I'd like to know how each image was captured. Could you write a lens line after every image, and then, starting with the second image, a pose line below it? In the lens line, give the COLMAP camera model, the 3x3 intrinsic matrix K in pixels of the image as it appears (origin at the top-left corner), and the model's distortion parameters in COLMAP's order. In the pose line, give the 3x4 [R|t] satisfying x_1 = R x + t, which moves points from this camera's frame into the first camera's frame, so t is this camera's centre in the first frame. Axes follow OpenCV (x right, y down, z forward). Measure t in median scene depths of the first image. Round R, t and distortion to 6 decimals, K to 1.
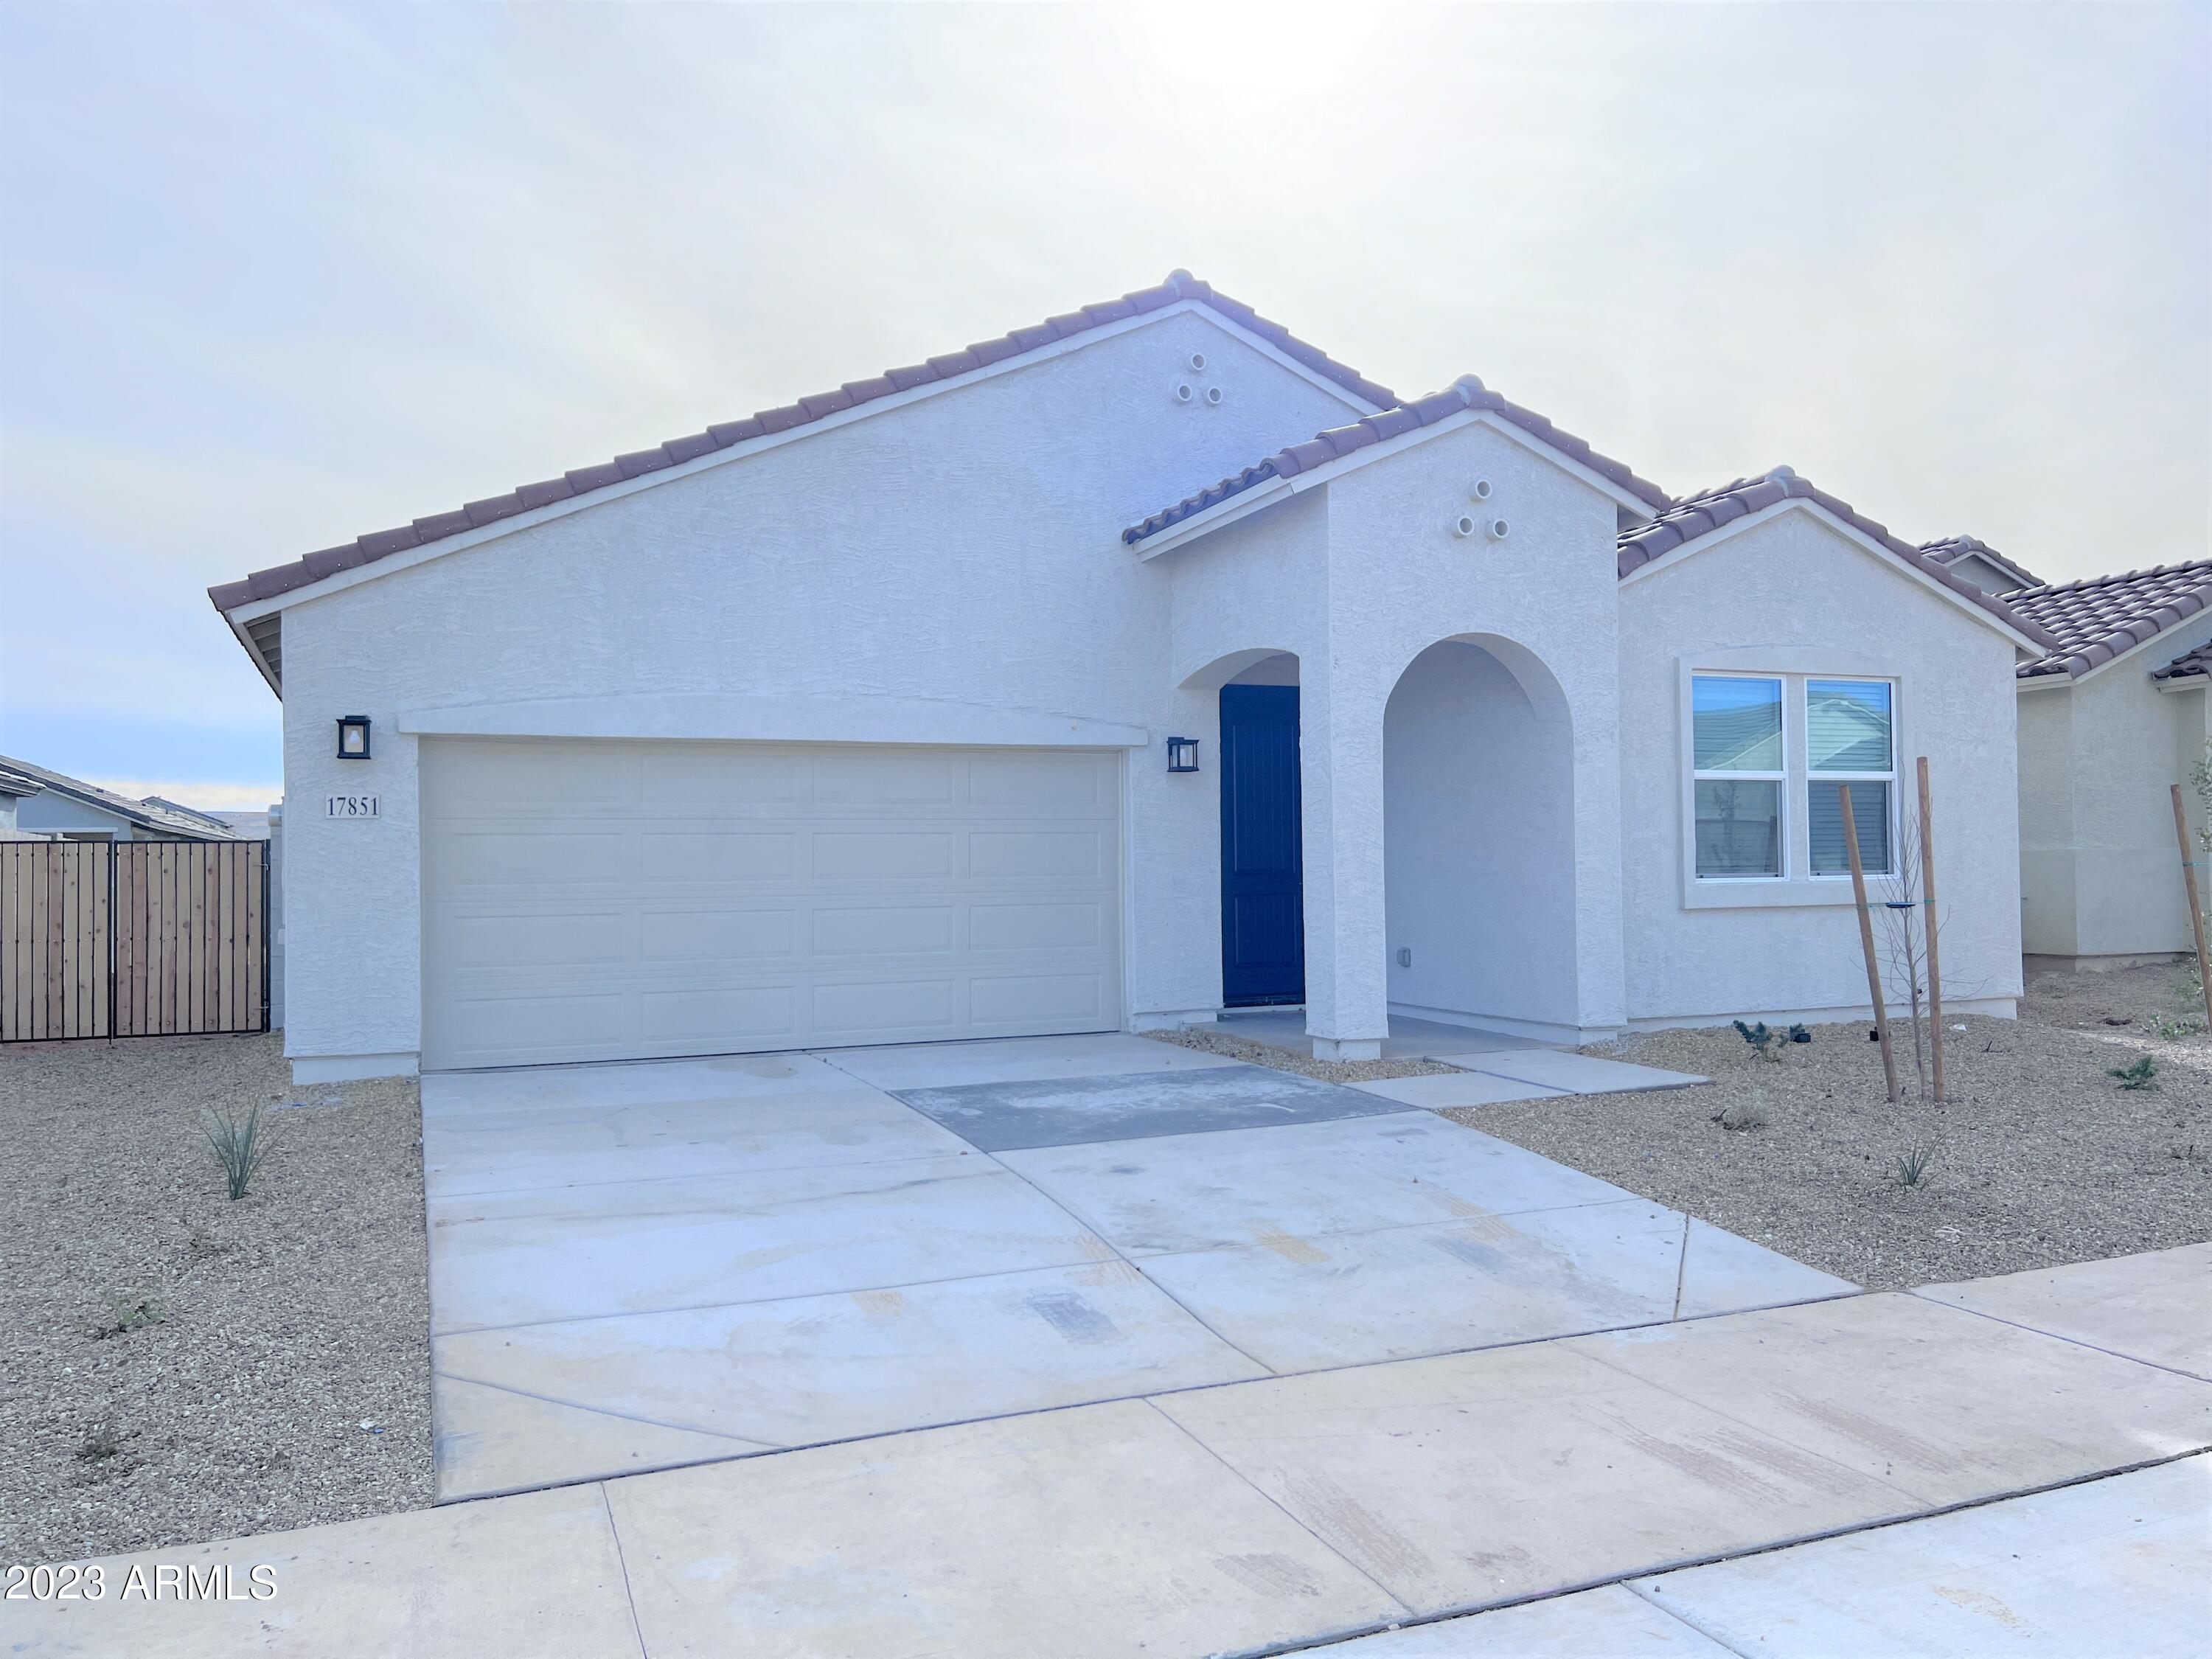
lens RADIAL K [[1672.1, 0, 1082.1], [0, 1672.1, 829.1], [0, 0, 1]] dist [0.028390, -0.021547]
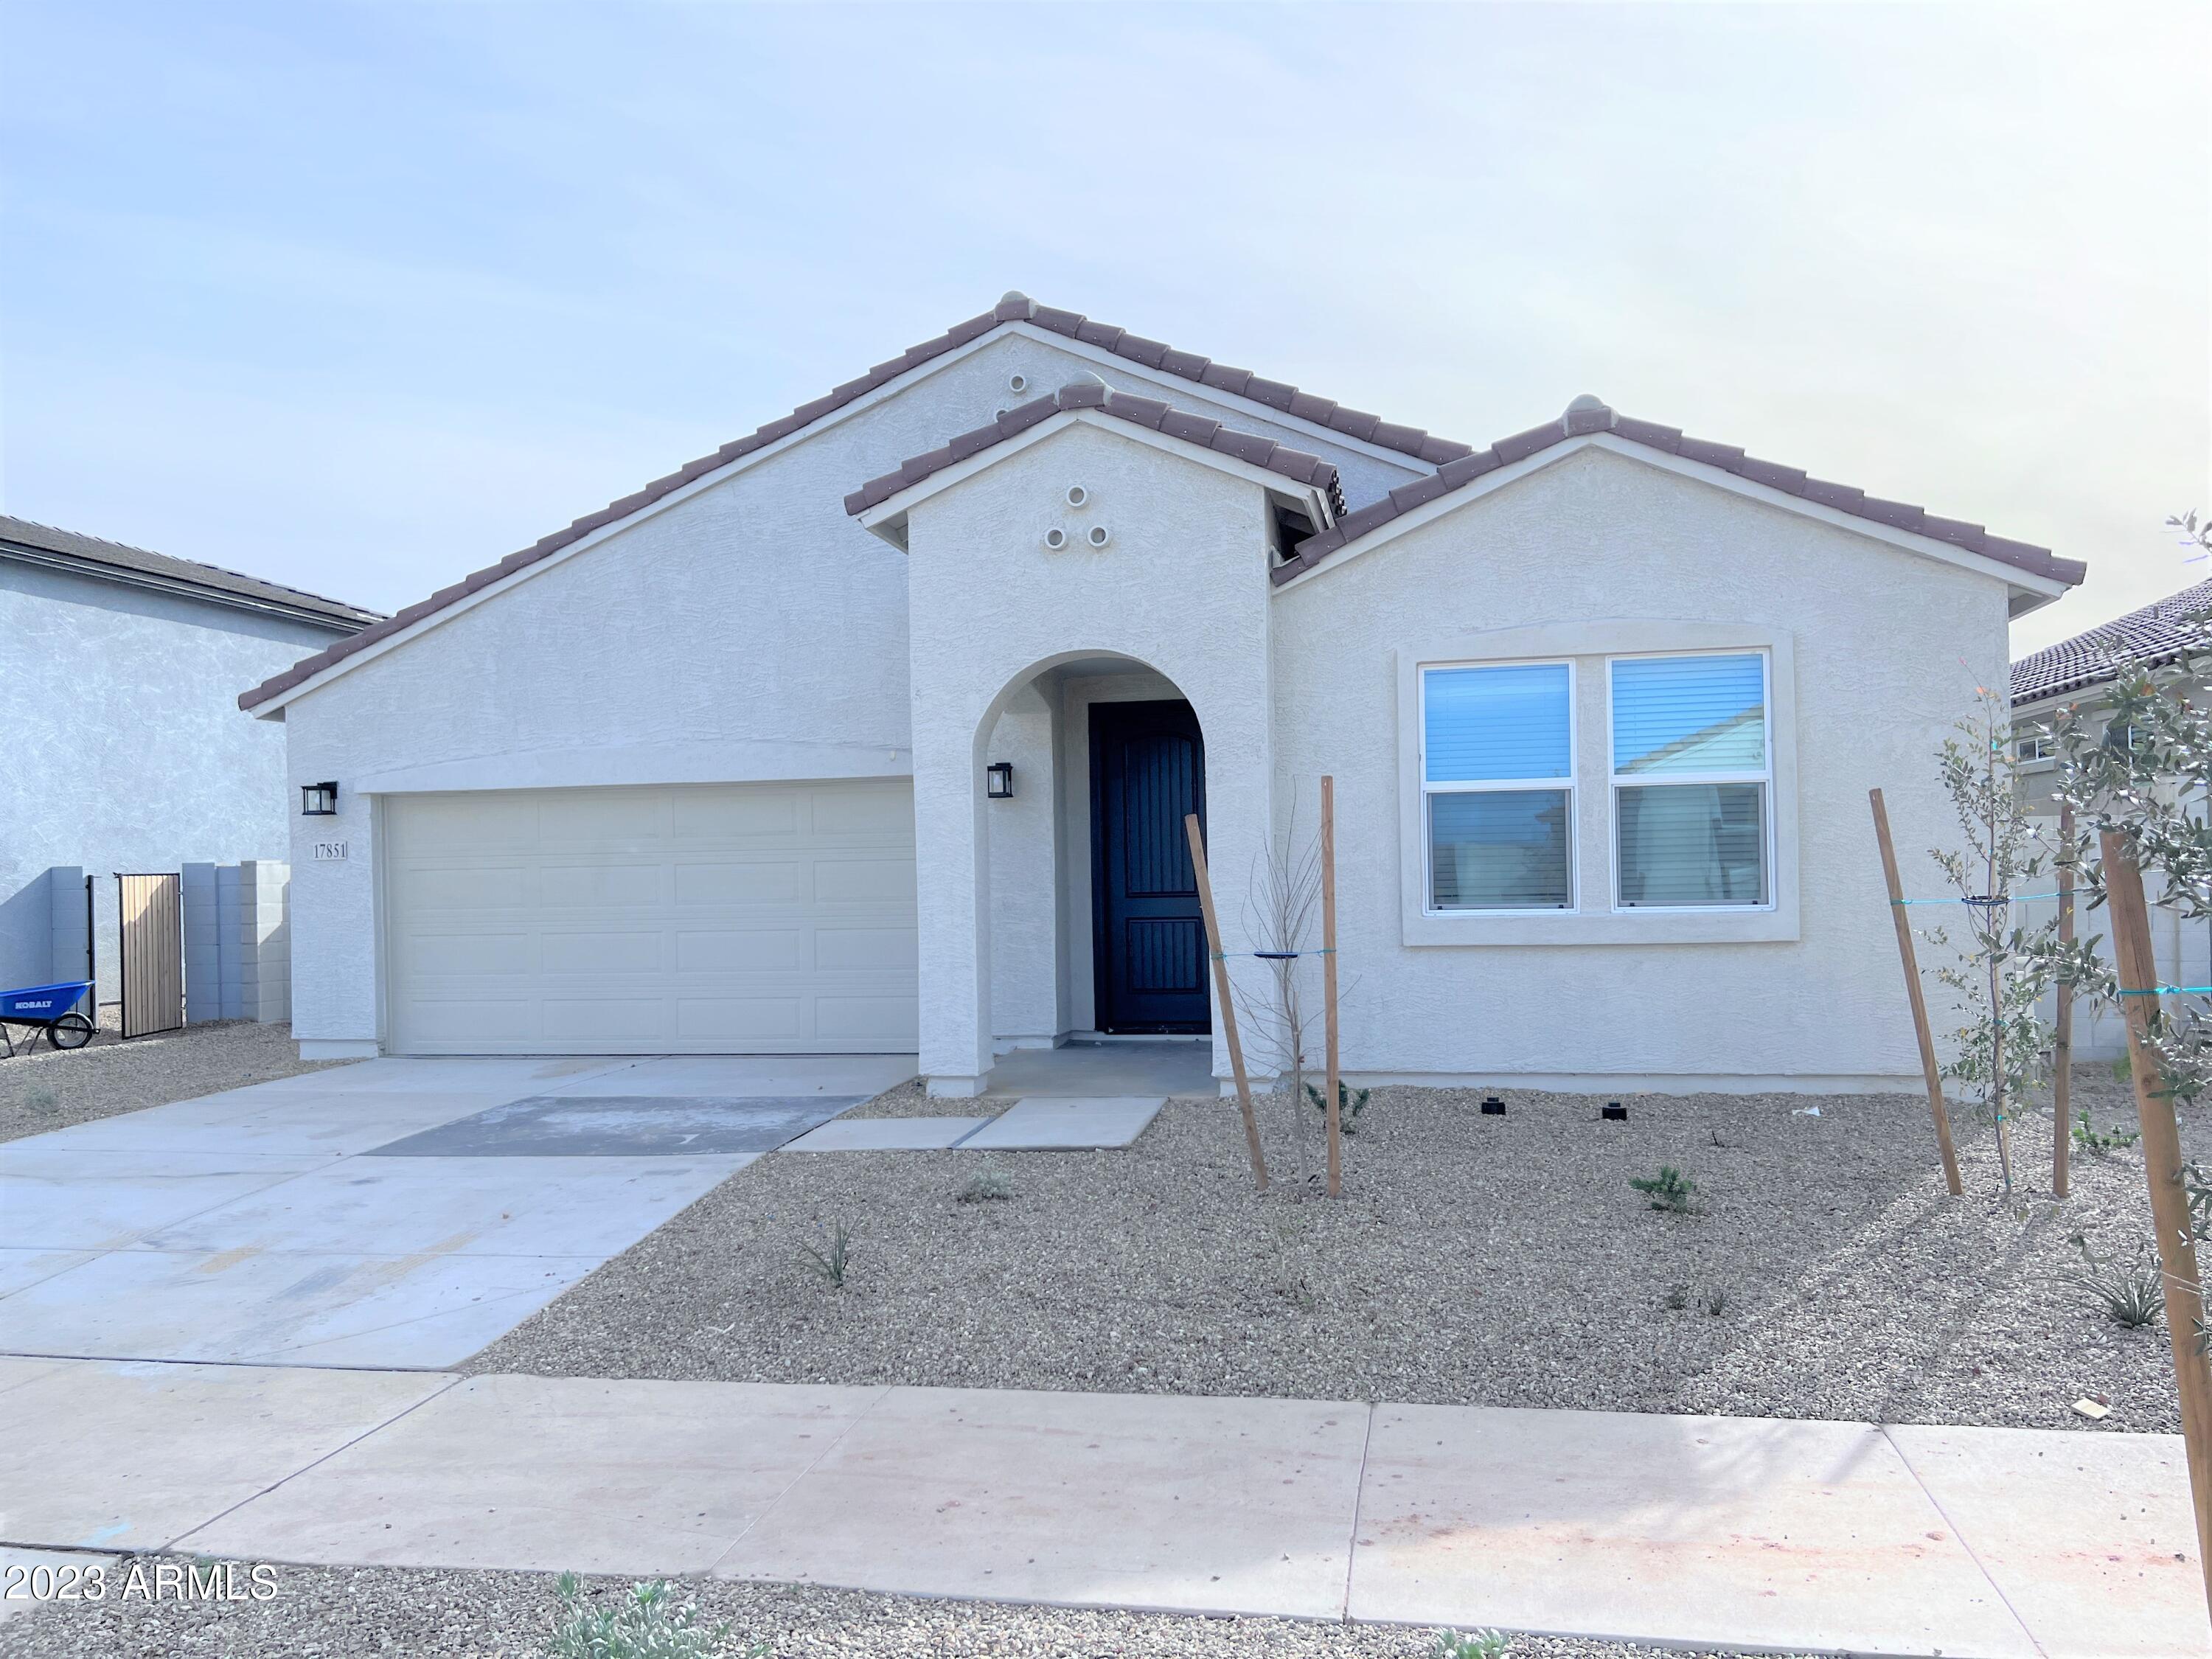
lens RADIAL K [[1672.1, 0, 1088.3], [0, 1672.1, 830.3], [0, 0, 1]] dist [0.028390, -0.021547]
pose [[0.833476, -0.017345, -0.552283, 0.716276], [0.022979, 0.999731, 0.003280, -0.018439], [0.552077, -0.015424, 0.833650, 0.213009]]
